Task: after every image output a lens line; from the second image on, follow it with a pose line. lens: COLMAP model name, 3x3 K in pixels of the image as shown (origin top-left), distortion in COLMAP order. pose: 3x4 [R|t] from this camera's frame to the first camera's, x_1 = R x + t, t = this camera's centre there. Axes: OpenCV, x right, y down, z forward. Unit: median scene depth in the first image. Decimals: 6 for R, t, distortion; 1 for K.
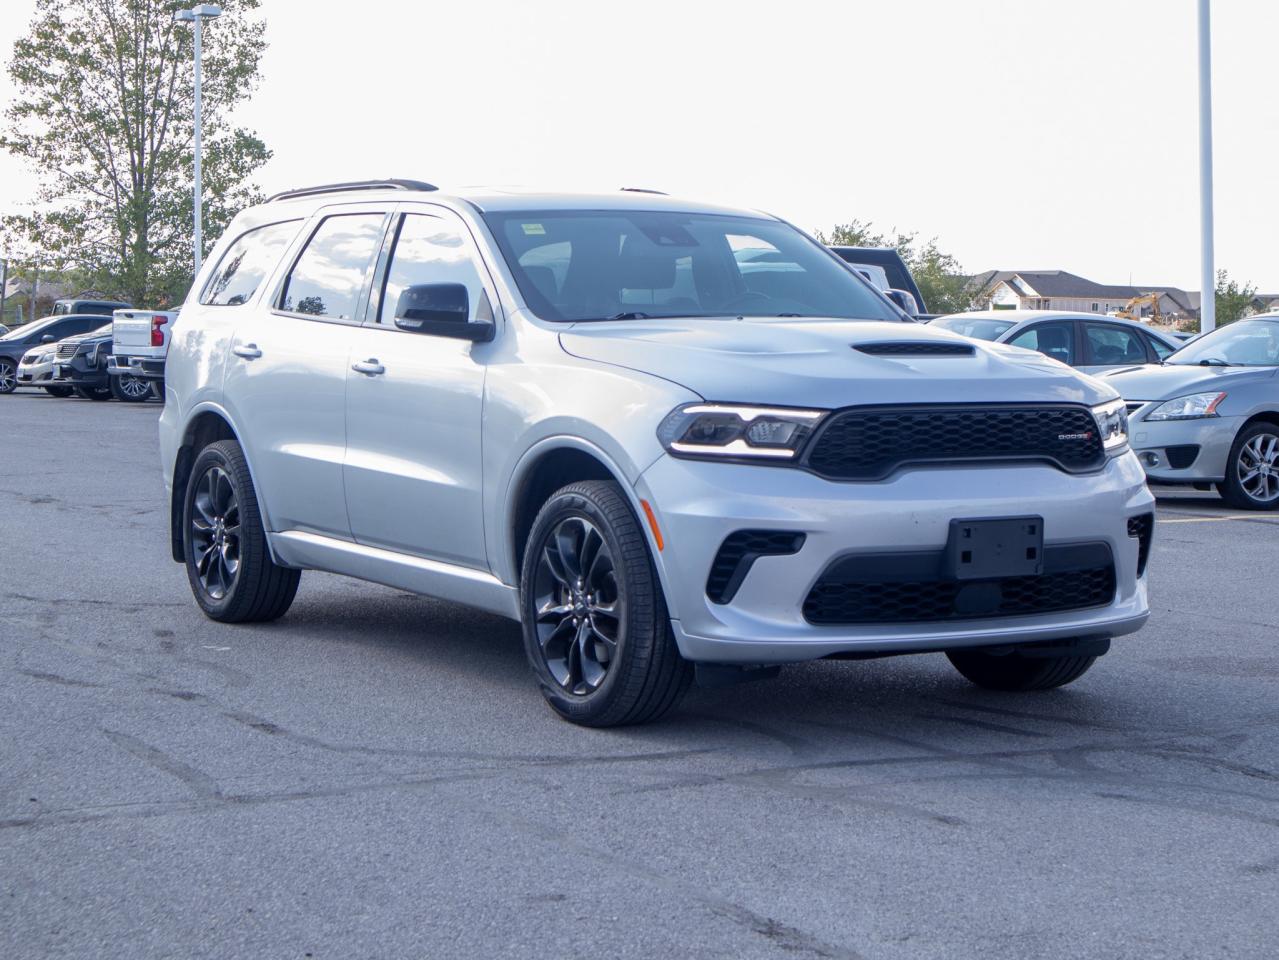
lens RADIAL K [[2479.1, 0, 639.5], [0, 2479.1, 480.0], [0, 0, 1]] dist [0.013338, -0.056378]
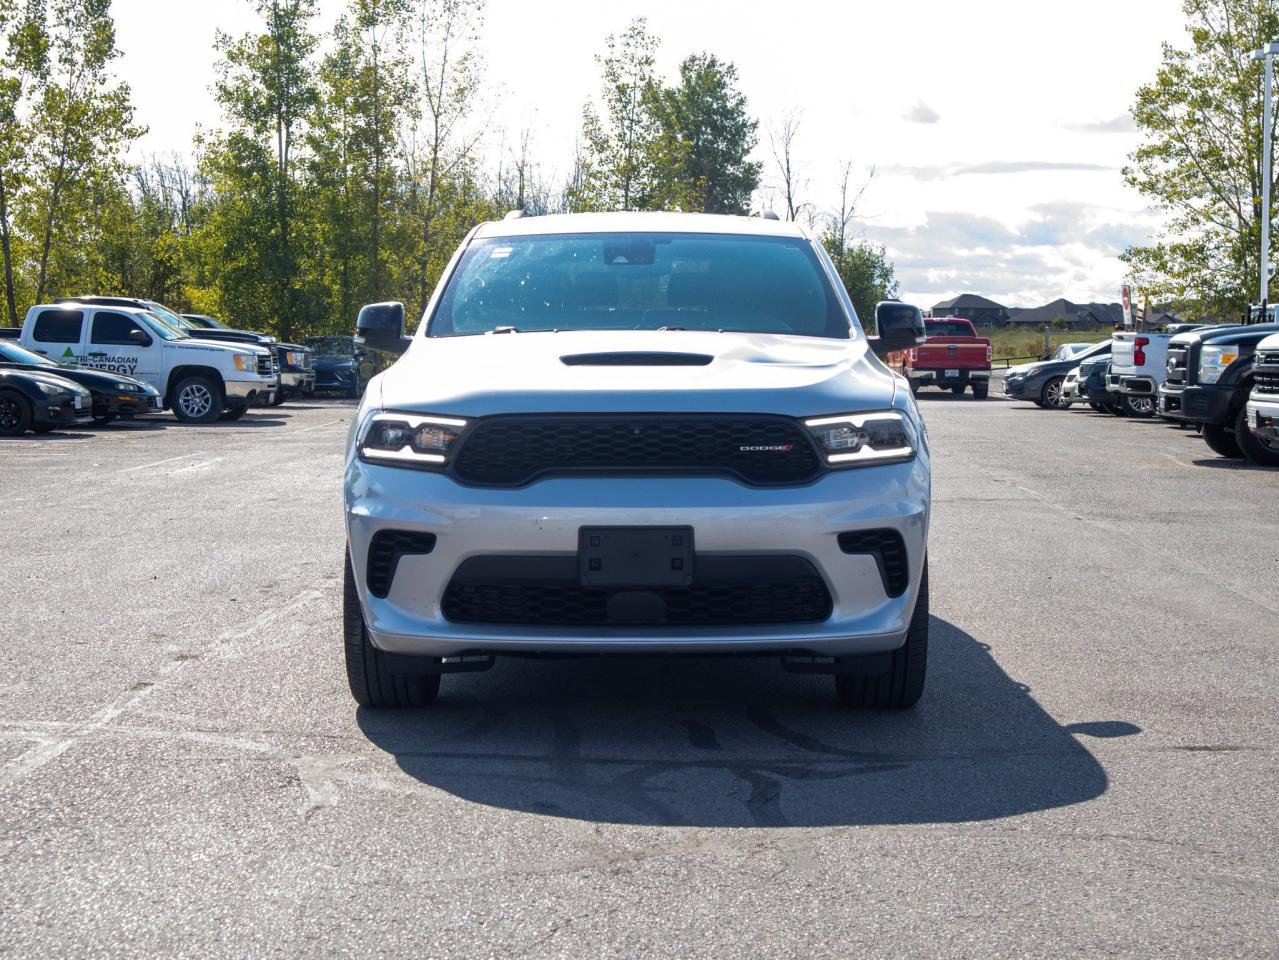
lens RADIAL K [[2259.8, 0, 639.5], [0, 2259.8, 480.0], [0, 0, 1]] dist [0.004024, 0.112598]
pose [[0.853302, 0.021569, -0.520970, 0.617268], [-0.023832, 0.999713, 0.002355, -0.005909], [0.520872, 0.010406, 0.853571, 0.214526]]
